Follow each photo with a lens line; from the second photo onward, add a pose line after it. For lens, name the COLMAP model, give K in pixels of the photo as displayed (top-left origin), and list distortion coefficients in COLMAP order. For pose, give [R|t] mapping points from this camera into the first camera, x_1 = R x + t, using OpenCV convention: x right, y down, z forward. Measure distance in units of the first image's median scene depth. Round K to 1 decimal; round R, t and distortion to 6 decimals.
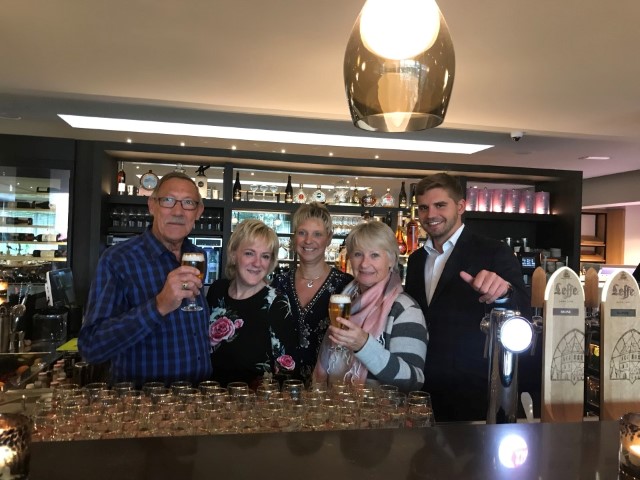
lens RADIAL K [[514.0, 0, 320.0], [0, 514.0, 240.0], [0, 0, 1]] dist [0.030220, -0.051654]
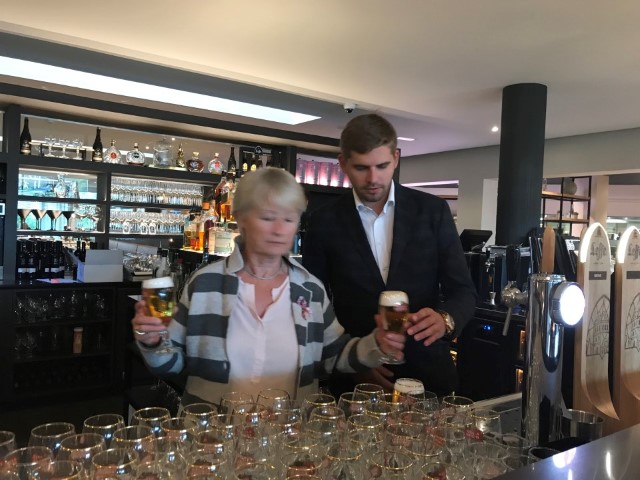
lens RADIAL K [[516.7, 0, 308.5], [0, 516.7, 242.4], [0, 0, 1]] dist [0.046192, -0.047590]
pose [[0.917760, -0.002604, 0.397128, -0.083542], [-0.015552, 0.998976, 0.042491, 0.014822], [-0.396832, -0.045173, 0.916779, 0.107552]]
